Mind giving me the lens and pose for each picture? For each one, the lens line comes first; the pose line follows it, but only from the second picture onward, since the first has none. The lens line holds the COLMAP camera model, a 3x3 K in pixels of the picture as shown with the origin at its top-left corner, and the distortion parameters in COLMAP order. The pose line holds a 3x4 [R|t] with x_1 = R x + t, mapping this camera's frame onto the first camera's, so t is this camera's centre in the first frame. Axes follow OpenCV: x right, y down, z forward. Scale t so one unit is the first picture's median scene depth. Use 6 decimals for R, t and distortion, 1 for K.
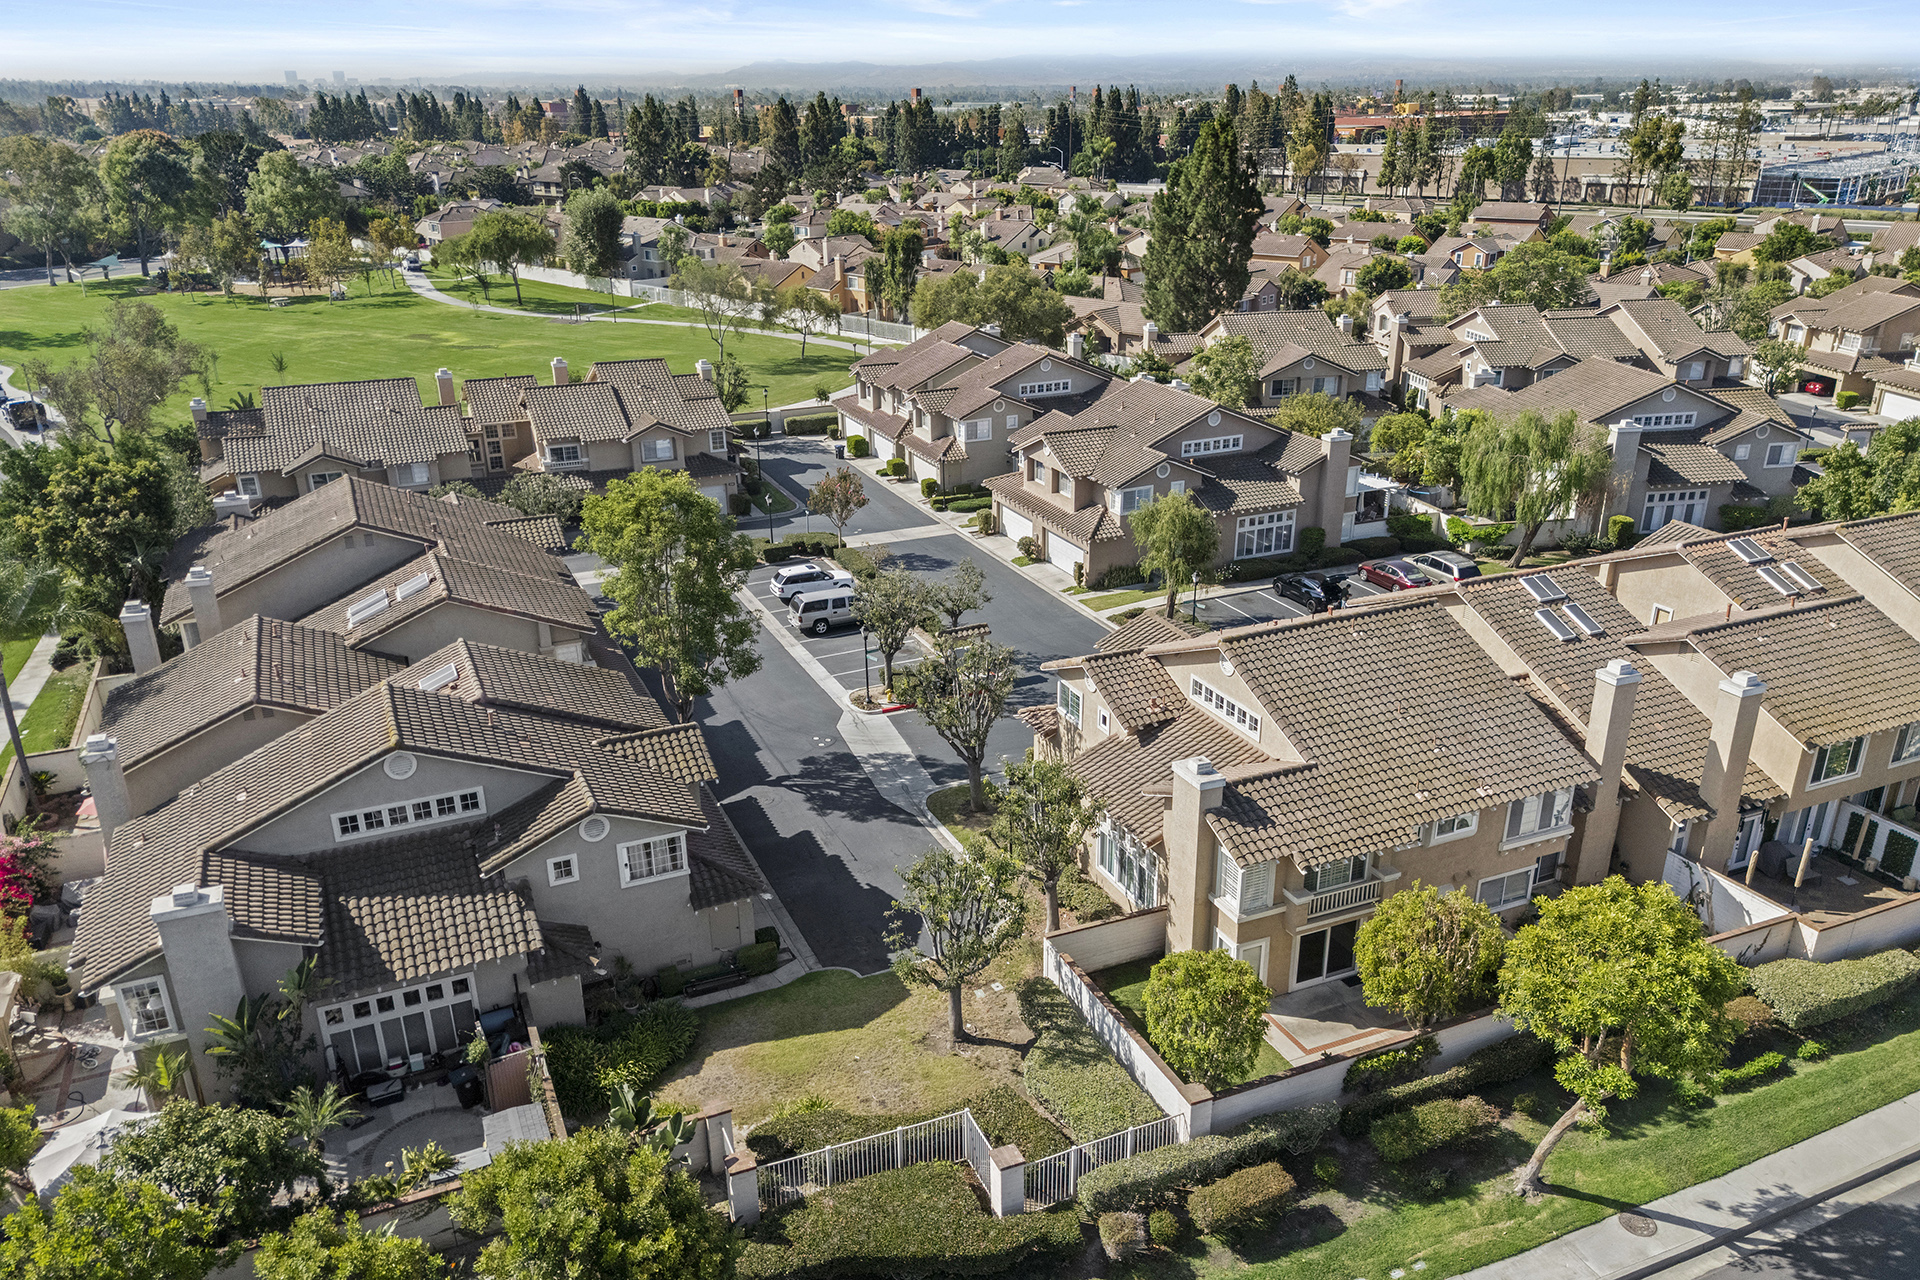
lens RADIAL K [[1427.4, 0, 966.4], [0, 1427.4, 638.8], [0, 0, 1]] dist [0.066198, -0.063464]
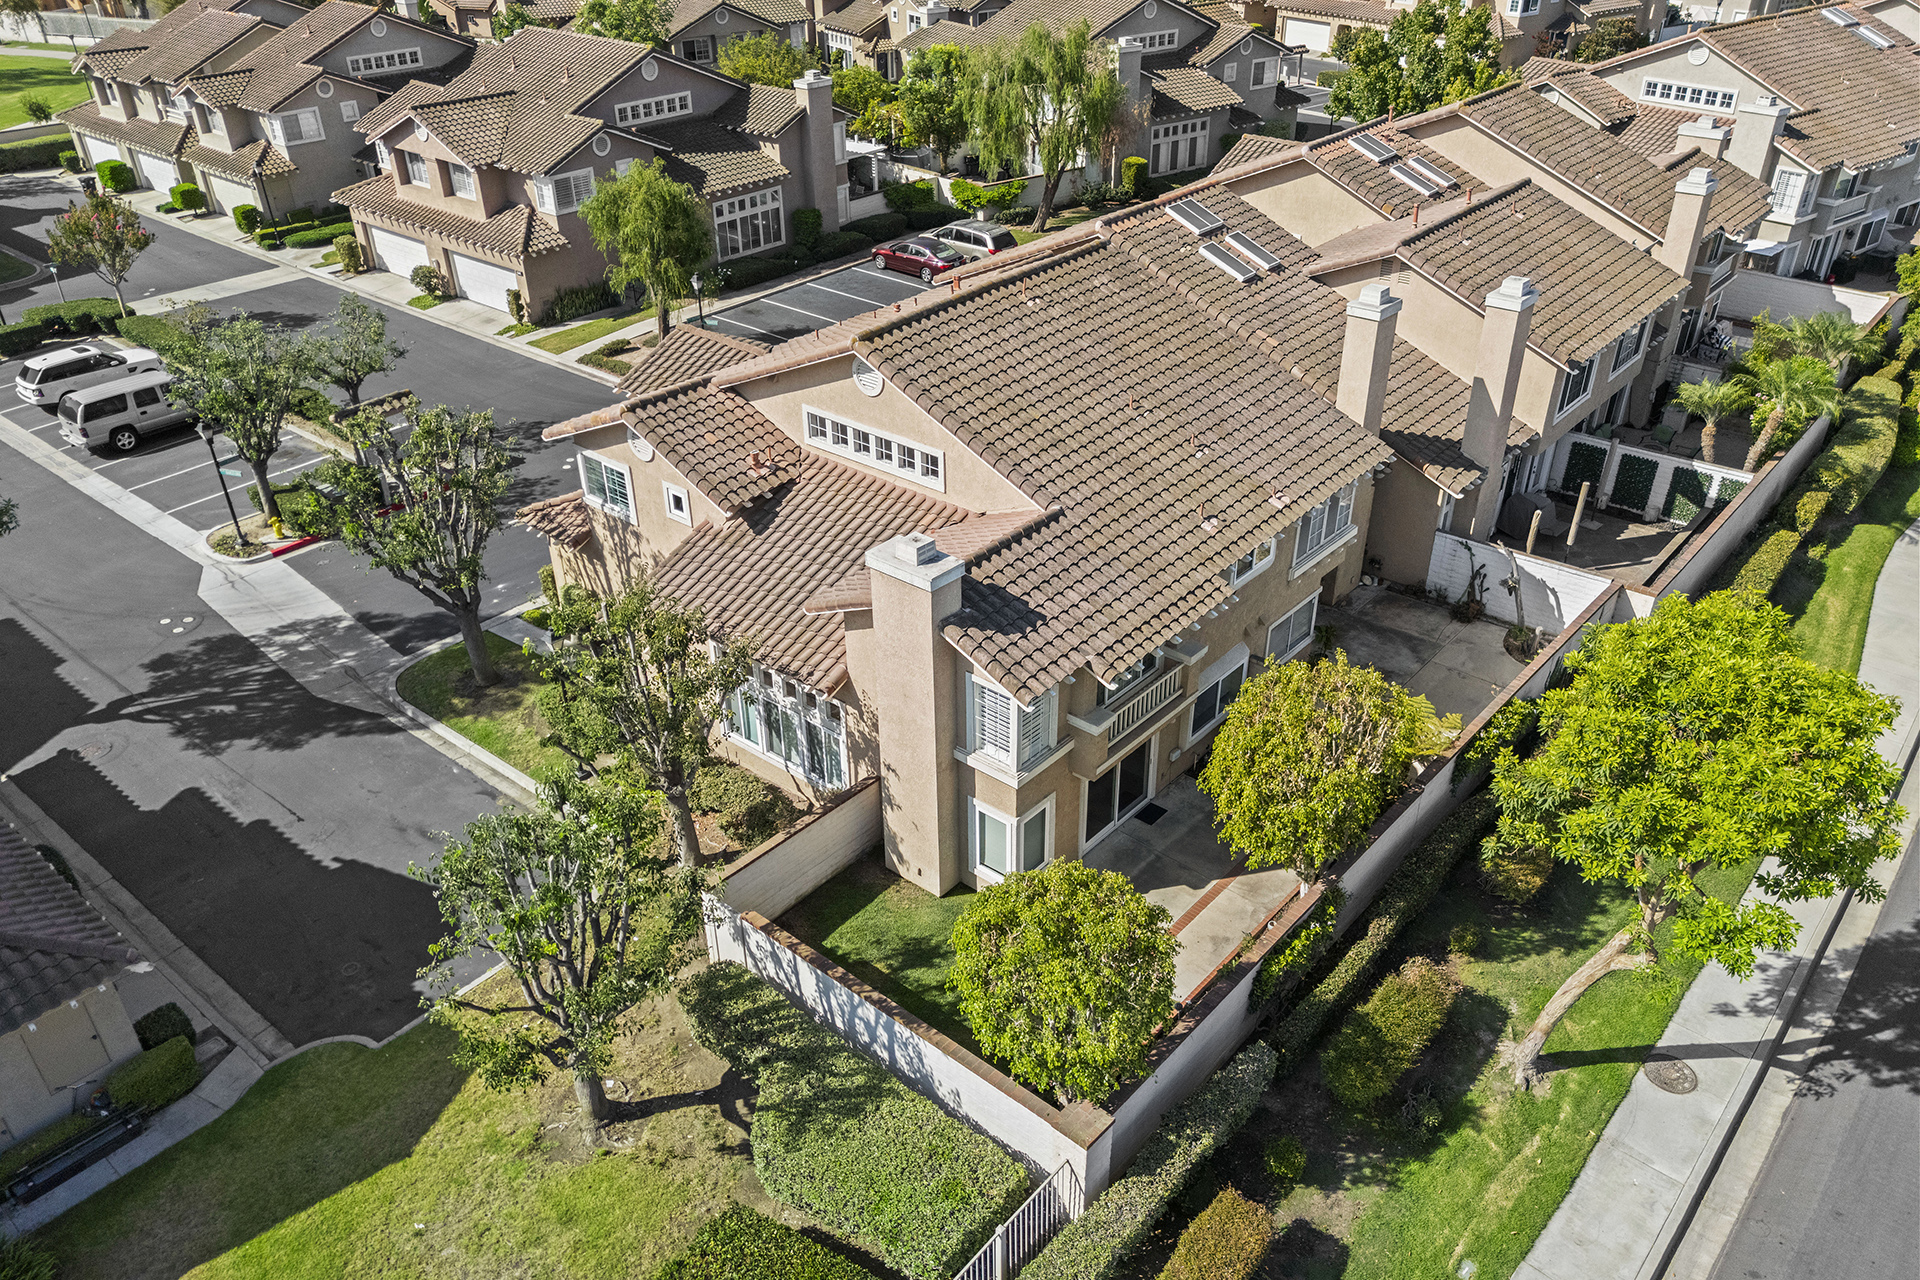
lens RADIAL K [[1427.4, 0, 968.6], [0, 1427.4, 659.3], [0, 0, 1]] dist [0.066198, -0.063464]
pose [[0.901869, -0.226803, 0.367685, -0.031717], [0.155495, 0.964483, 0.213527, 0.008571], [-0.403054, -0.135400, 0.905104, 0.350970]]
